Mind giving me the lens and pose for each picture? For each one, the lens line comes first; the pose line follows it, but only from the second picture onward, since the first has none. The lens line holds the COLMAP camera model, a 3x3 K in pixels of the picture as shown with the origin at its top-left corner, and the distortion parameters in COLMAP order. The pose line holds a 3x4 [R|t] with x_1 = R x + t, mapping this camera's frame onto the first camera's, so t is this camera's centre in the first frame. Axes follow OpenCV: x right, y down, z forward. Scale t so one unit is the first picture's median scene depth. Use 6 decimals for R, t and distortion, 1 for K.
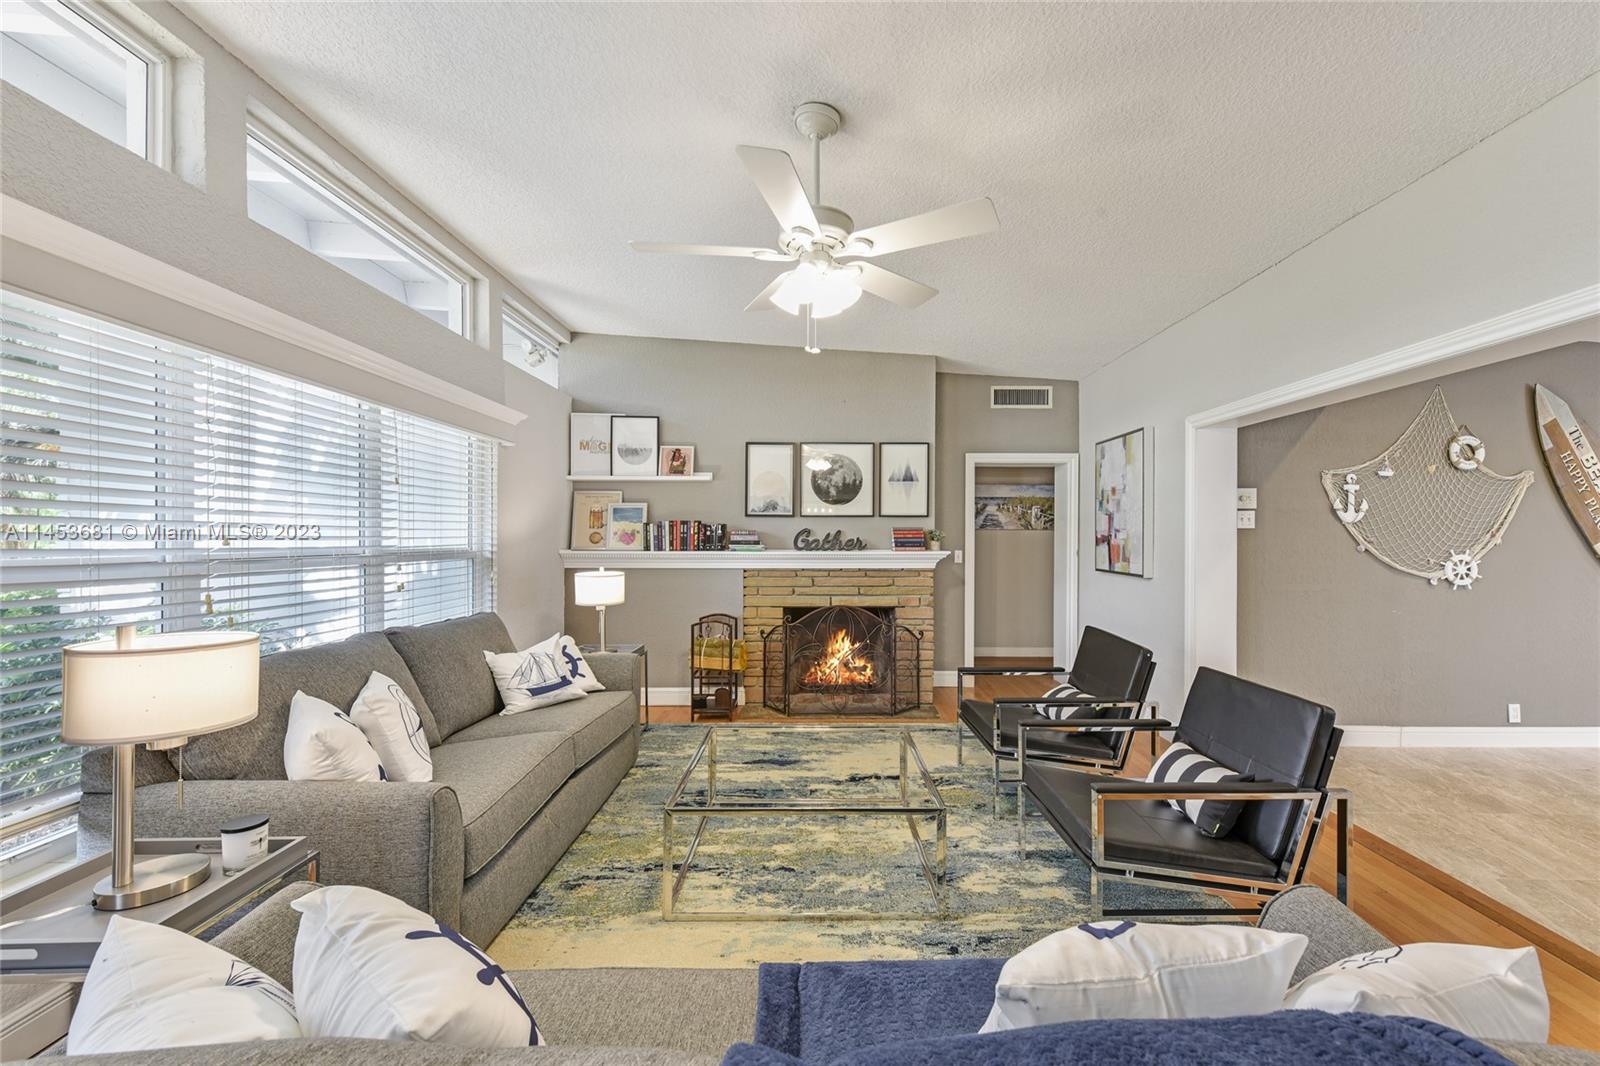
lens RADIAL K [[635.3, 0, 806.2], [0, 635.3, 546.0], [0, 0, 1]] dist [0.001991, -0.000049]
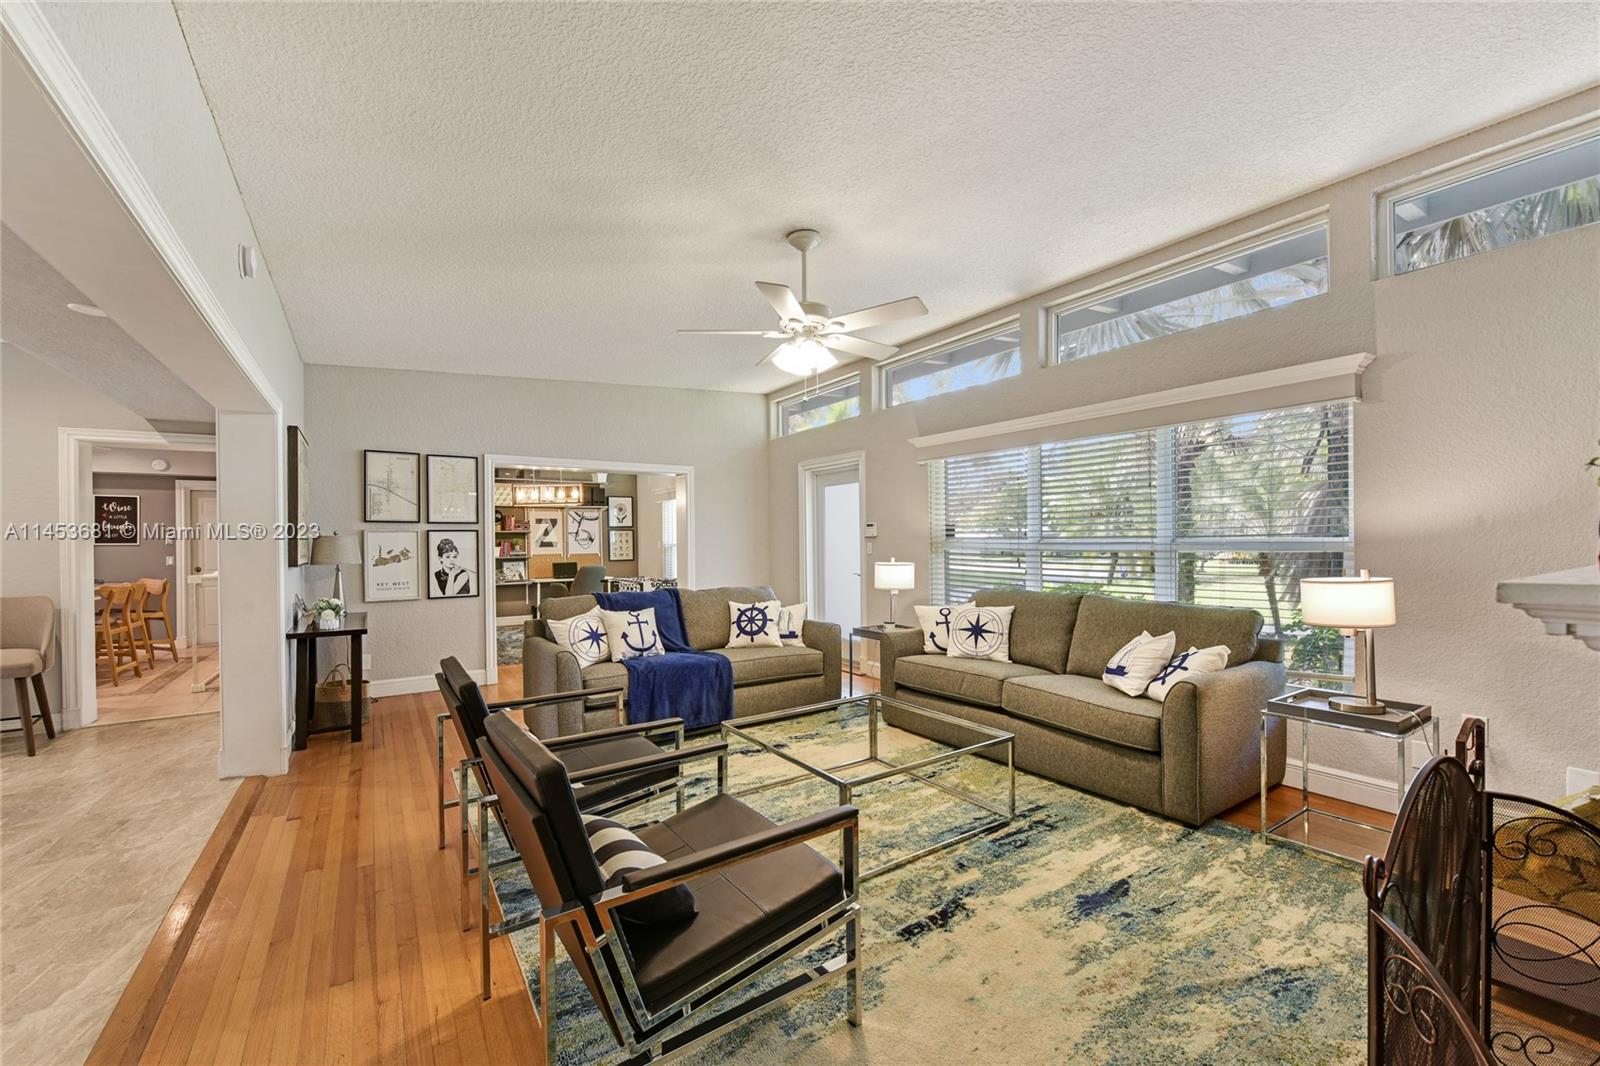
lens RADIAL K [[635.3, 0, 806.2], [0, 635.3, 546.0], [0, 0, 1]] dist [0.001991, -0.000049]
pose [[-0.818825, 0.007416, -0.573995, 0.540862], [0.006680, 0.999972, 0.003389, 0.008804], [0.574004, -0.001060, -0.818852, 1.396142]]
